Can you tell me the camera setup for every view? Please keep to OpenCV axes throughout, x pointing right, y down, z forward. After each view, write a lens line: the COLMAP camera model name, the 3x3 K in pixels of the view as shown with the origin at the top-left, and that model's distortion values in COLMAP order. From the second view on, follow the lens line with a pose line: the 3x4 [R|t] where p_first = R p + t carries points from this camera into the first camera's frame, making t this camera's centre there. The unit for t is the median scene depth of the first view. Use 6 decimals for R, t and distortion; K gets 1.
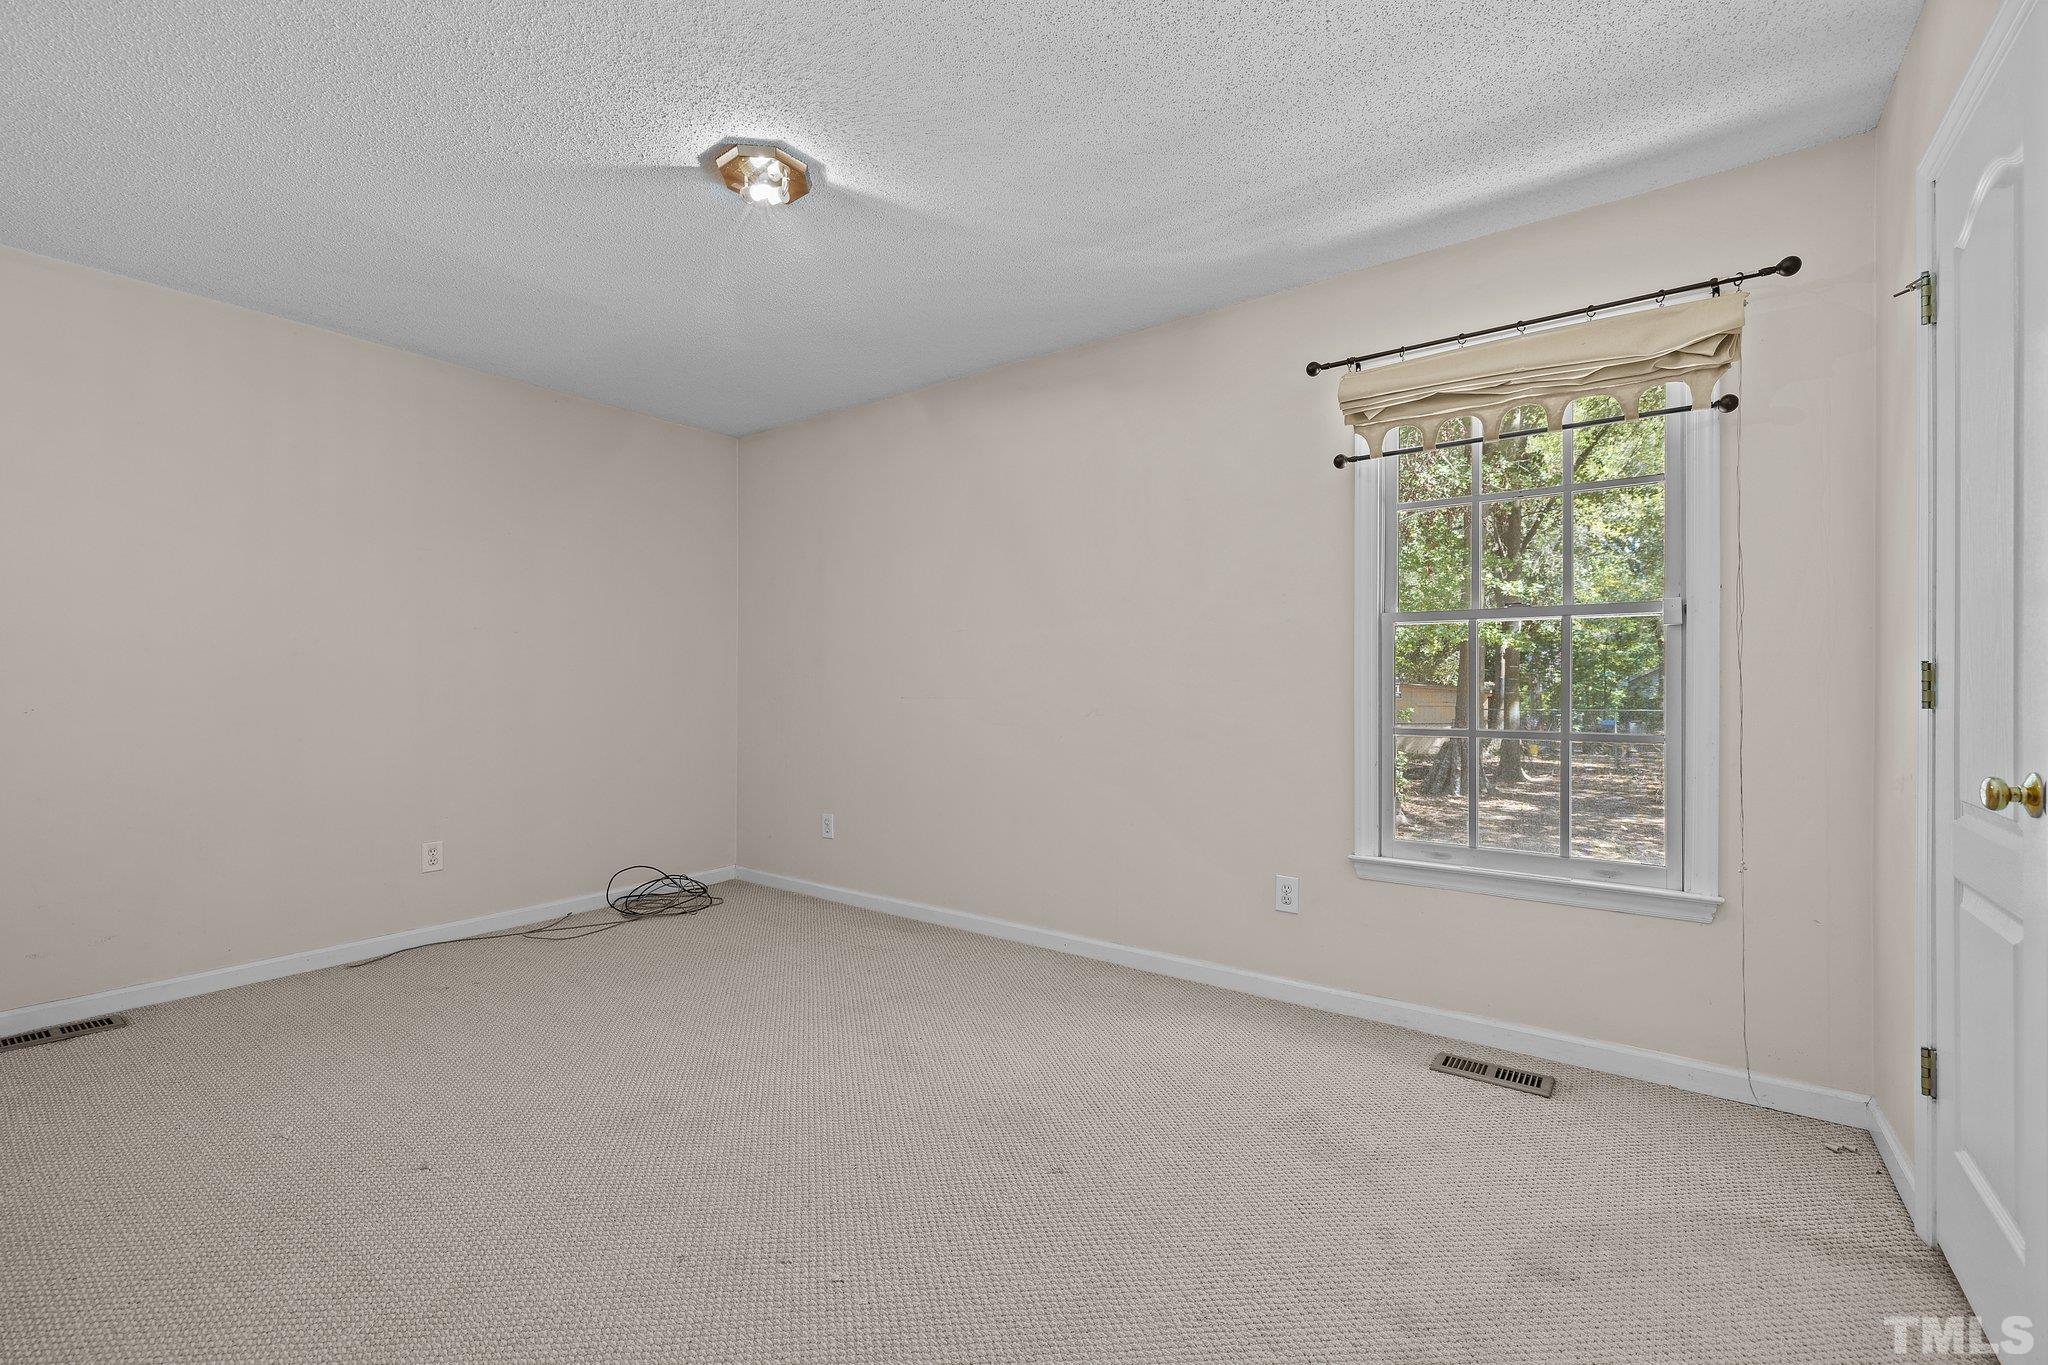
lens RADIAL K [[877.7, 0, 1031.2], [0, 877.7, 688.1], [0, 0, 1]] dist [0.011366, 0.000215]
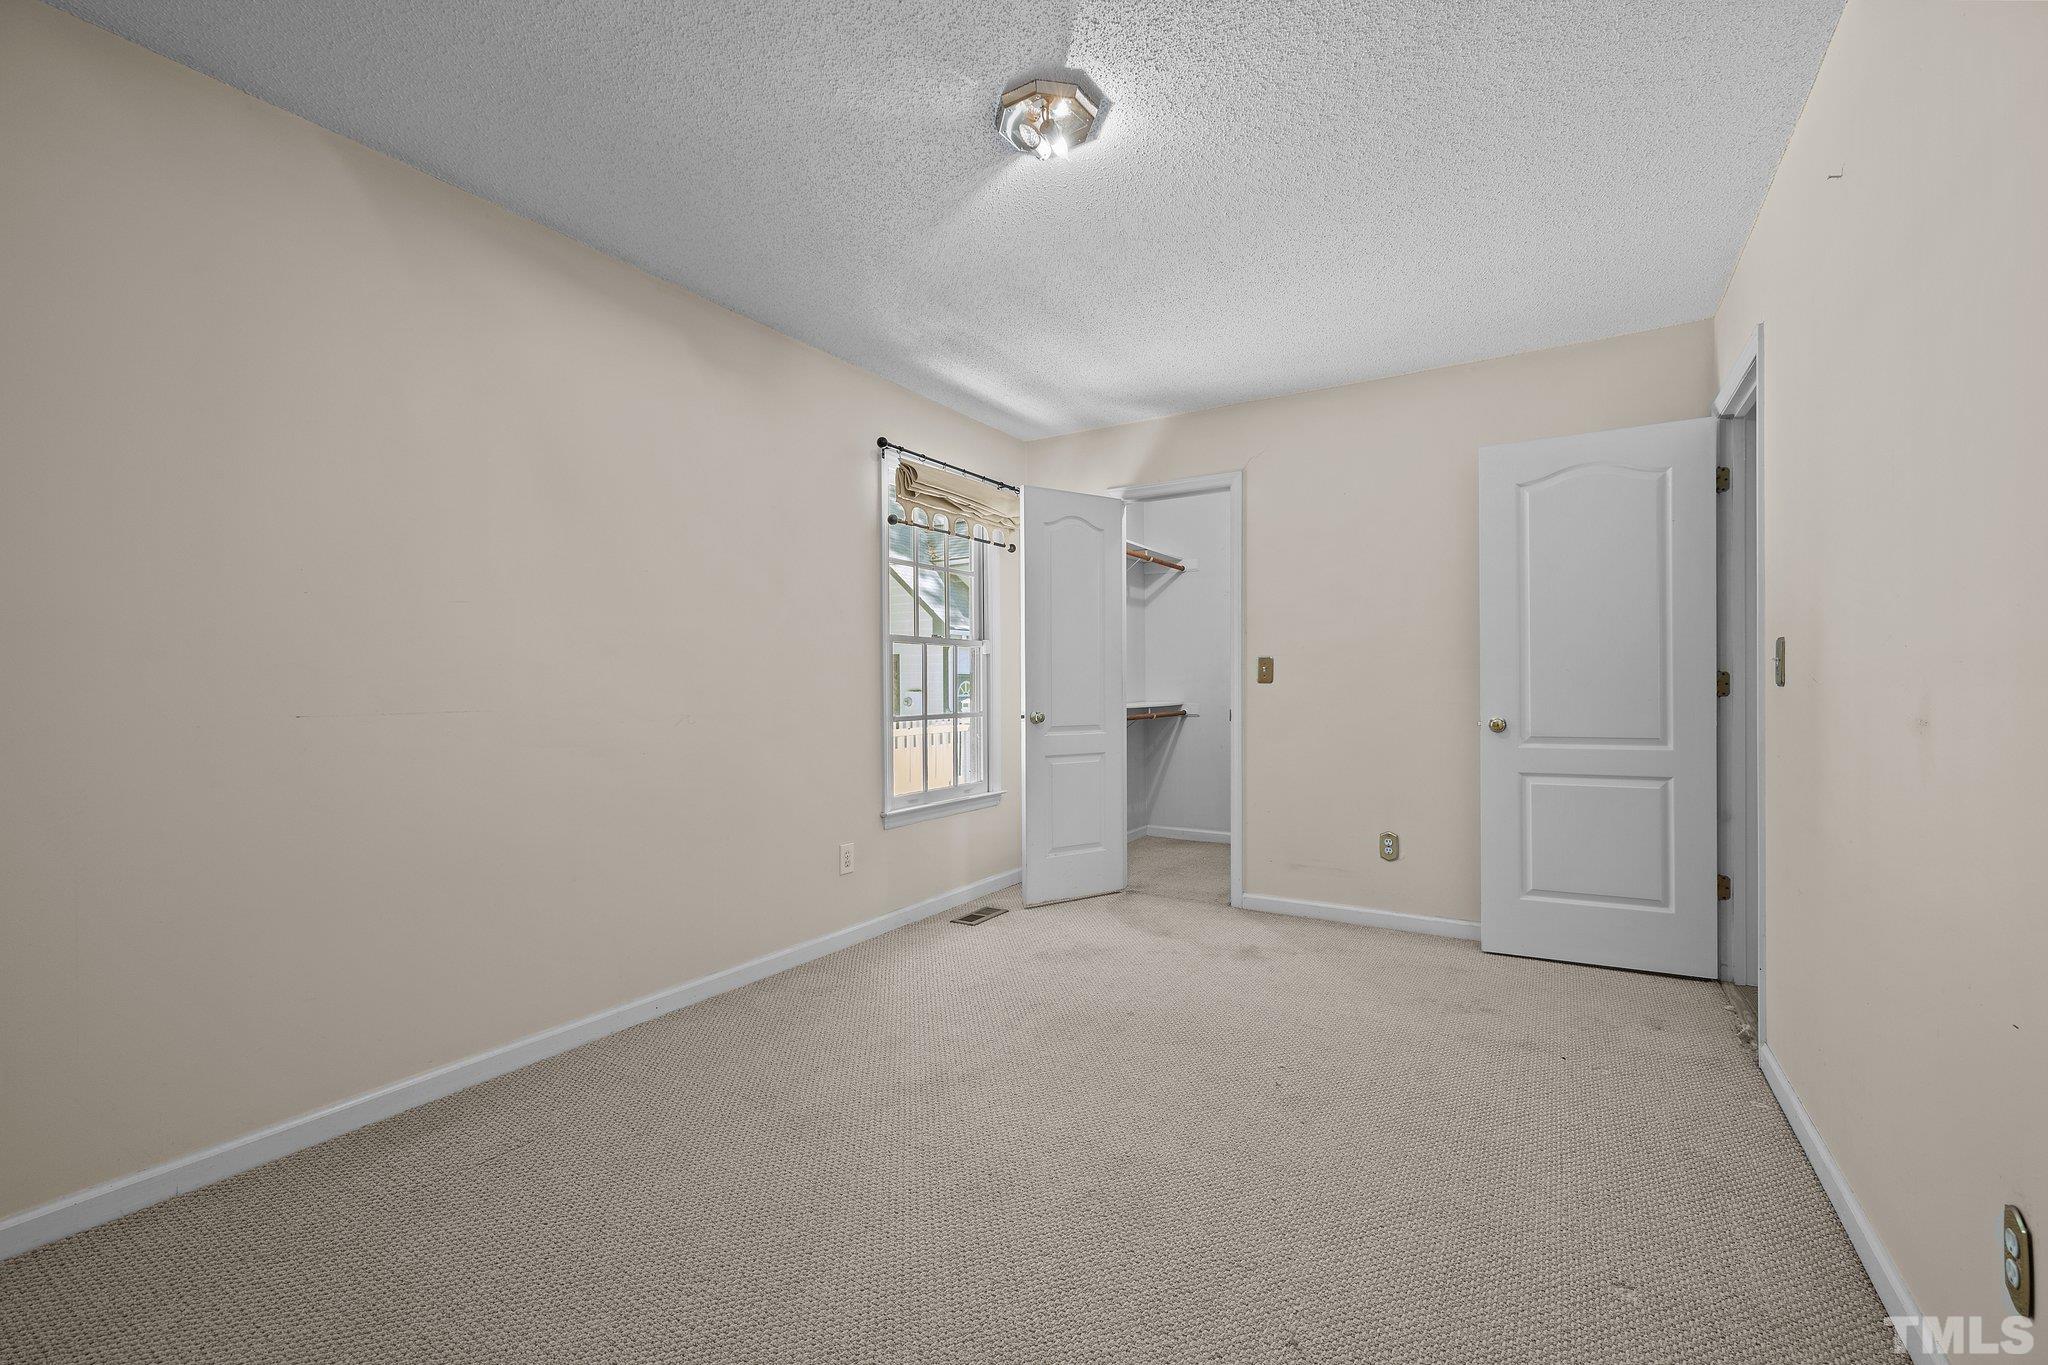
lens RADIAL K [[863.1, 0, 1016.4], [0, 863.1, 698.9], [0, 0, 1]] dist [-0.001029, 0.000269]
pose [[-0.063685, -0.008673, 0.997932, -1.017235], [0.022219, 0.999702, 0.010107, 0.007475], [-0.997723, 0.022817, -0.063473, 0.935269]]
